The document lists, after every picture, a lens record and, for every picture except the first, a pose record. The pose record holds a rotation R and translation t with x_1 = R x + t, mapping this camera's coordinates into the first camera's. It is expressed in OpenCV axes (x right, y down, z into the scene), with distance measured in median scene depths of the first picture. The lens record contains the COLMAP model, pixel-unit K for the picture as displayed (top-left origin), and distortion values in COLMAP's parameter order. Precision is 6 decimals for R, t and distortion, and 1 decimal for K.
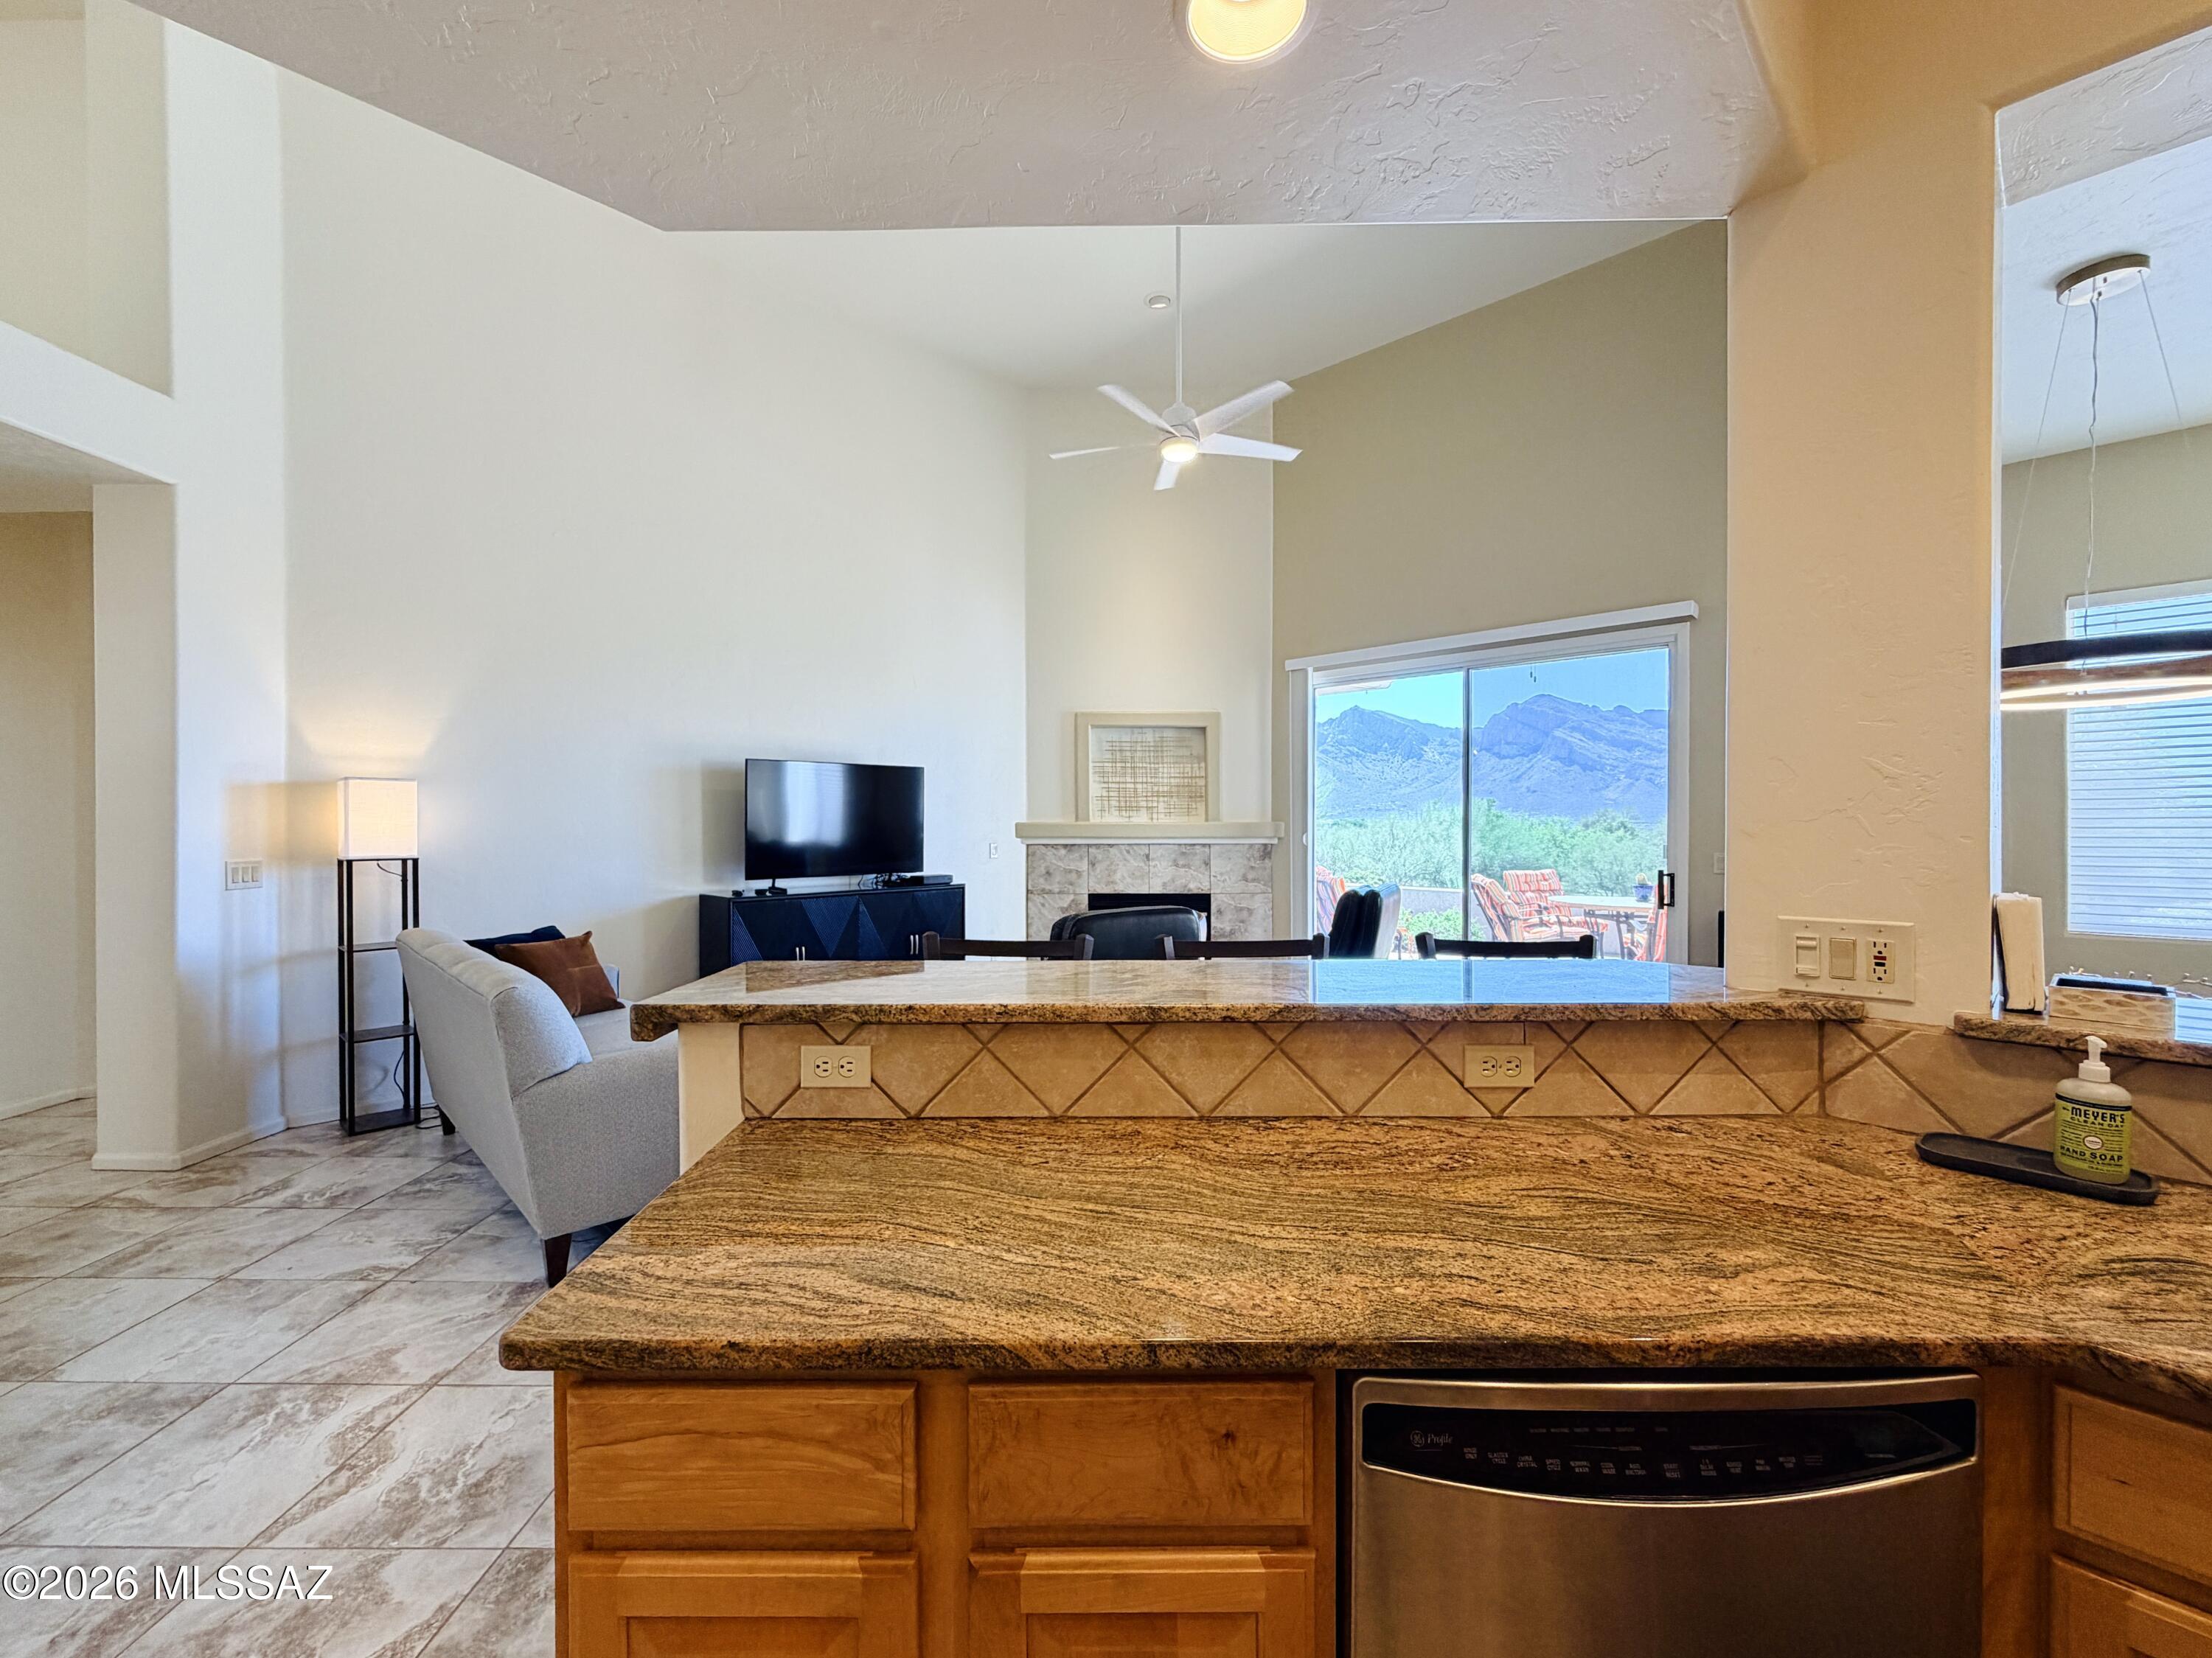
lens RADIAL K [[927.9, 0, 1073.2], [0, 927.9, 816.3], [0, 0, 1]] dist [0.000752, -0.000038]
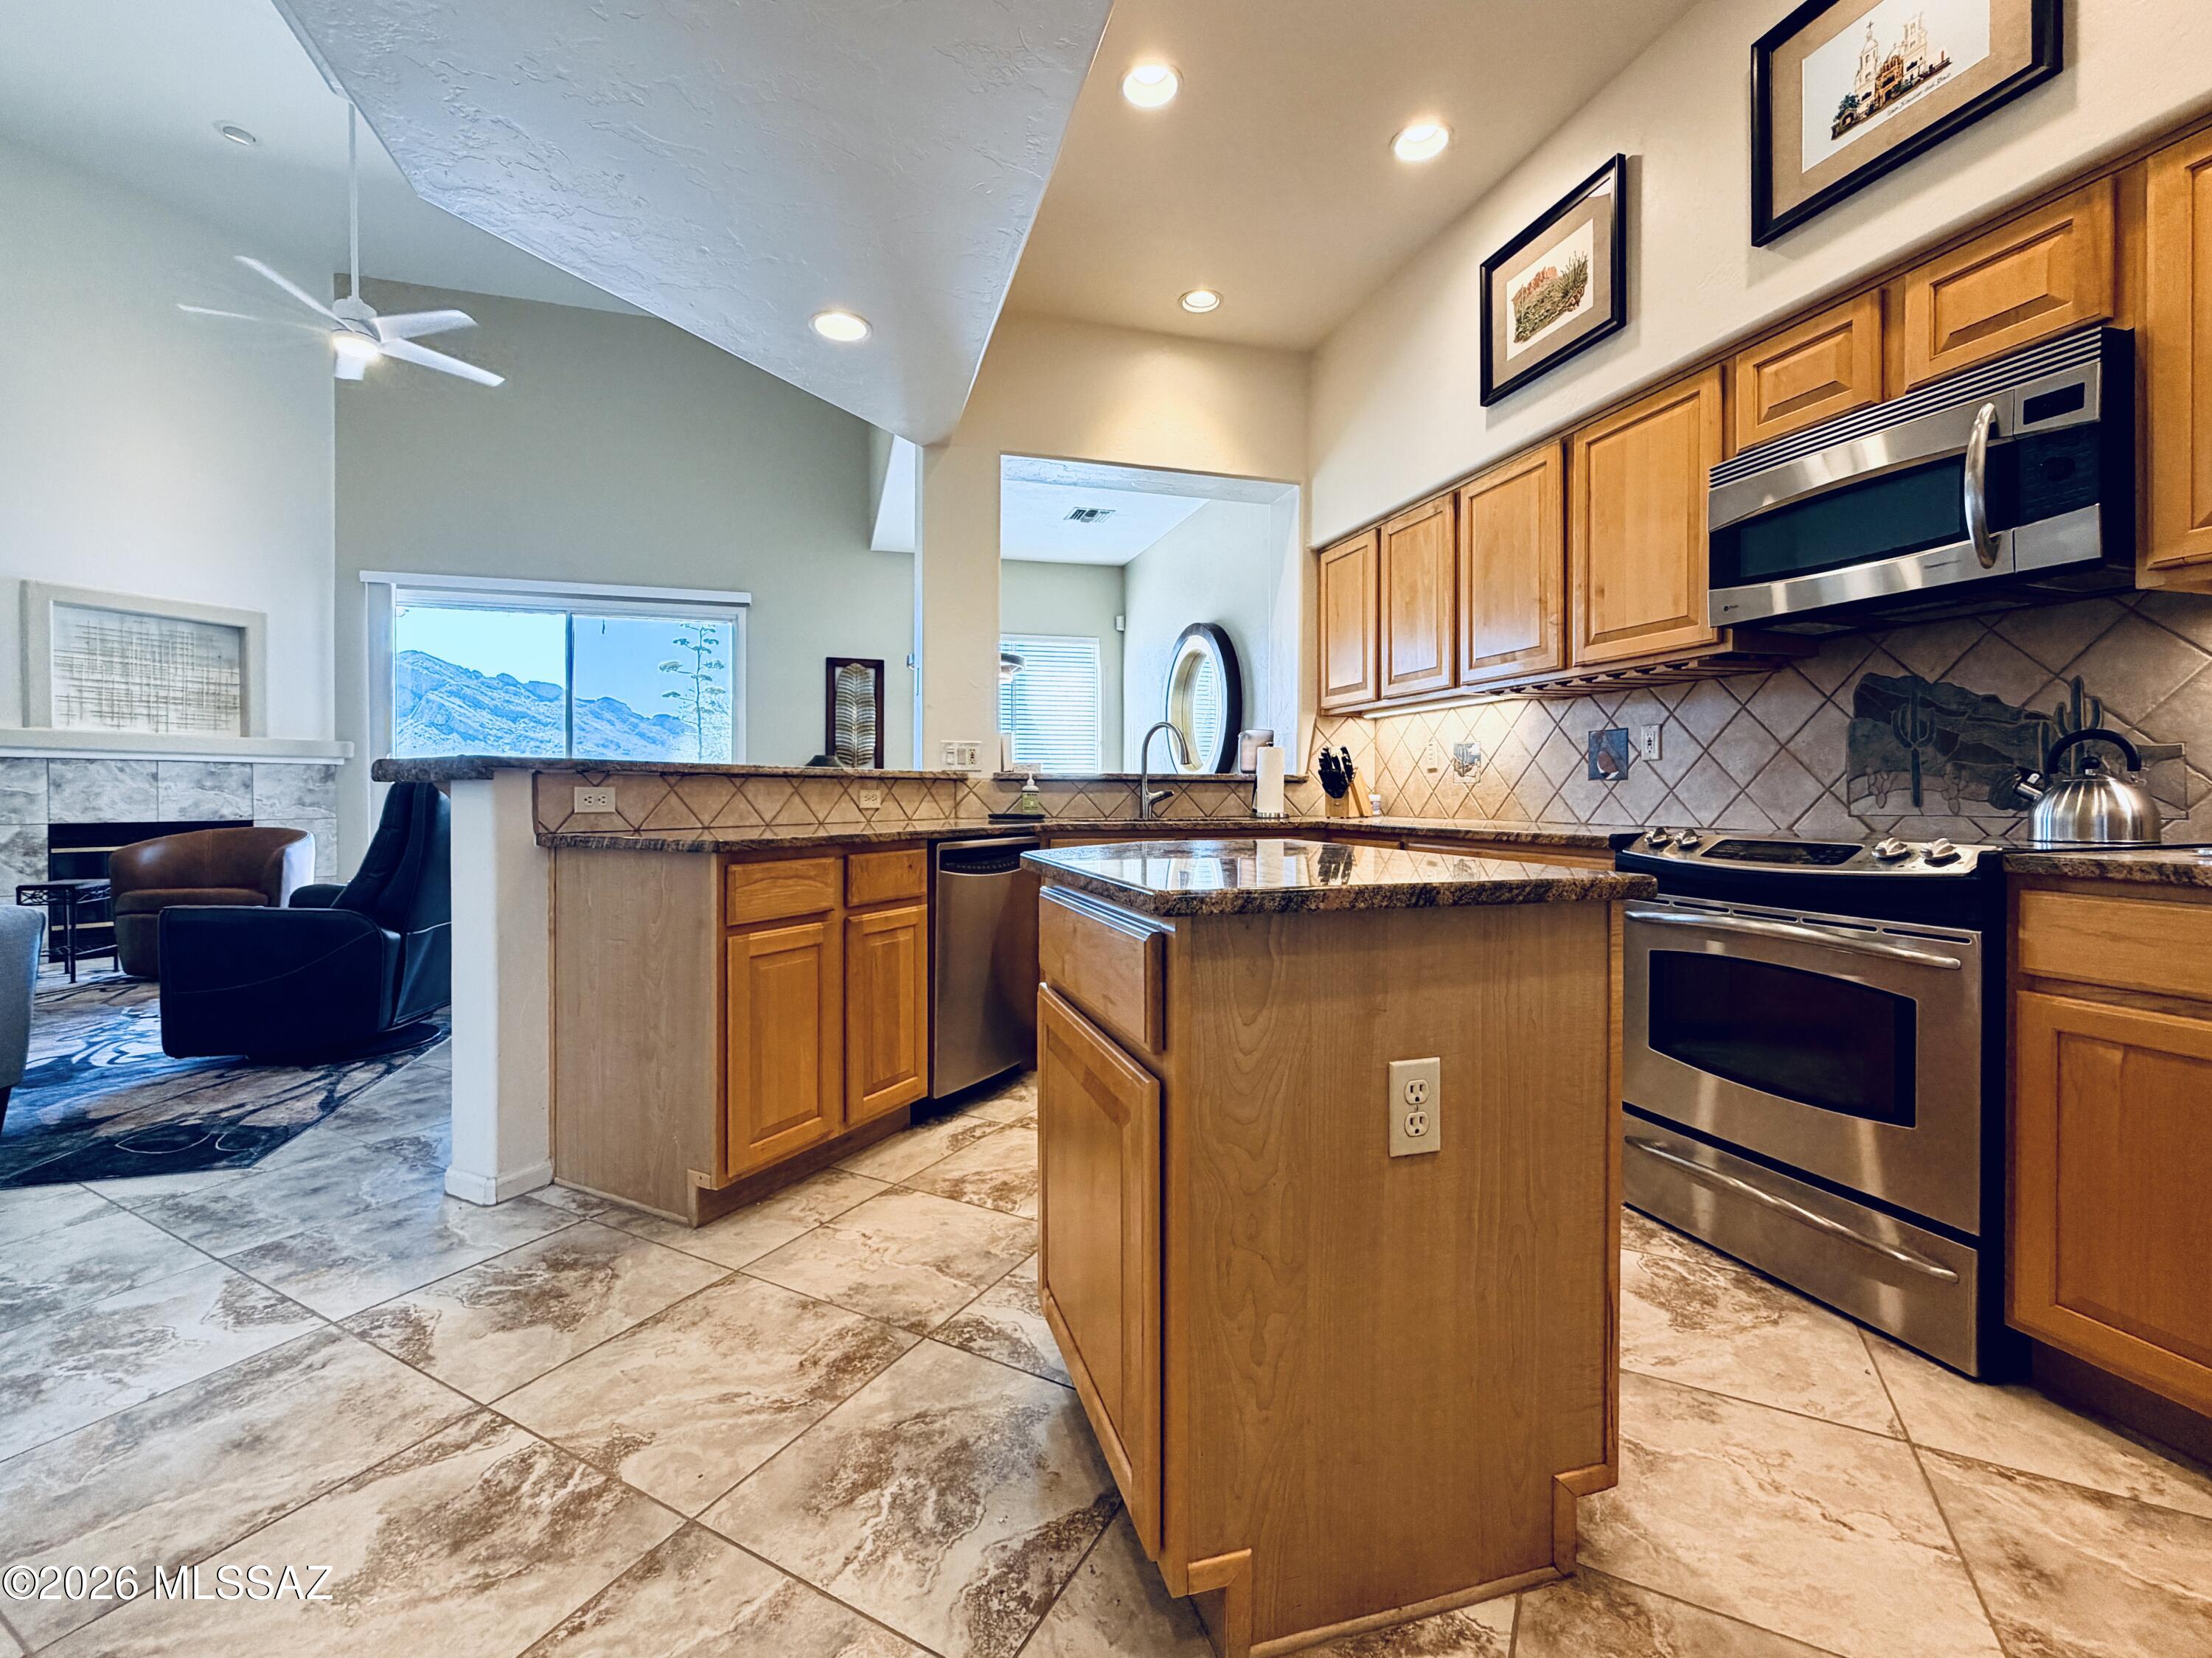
lens RADIAL K [[947.6, 0, 1100.2], [0, 947.6, 801.6], [0, 0, 1]] dist [0.000713, 0.000284]
pose [[0.460162, -0.004881, 0.887821, -0.277750], [-0.007092, 0.999933, 0.009173, 0.052618], [-0.887806, -0.010517, 0.460097, -0.115855]]
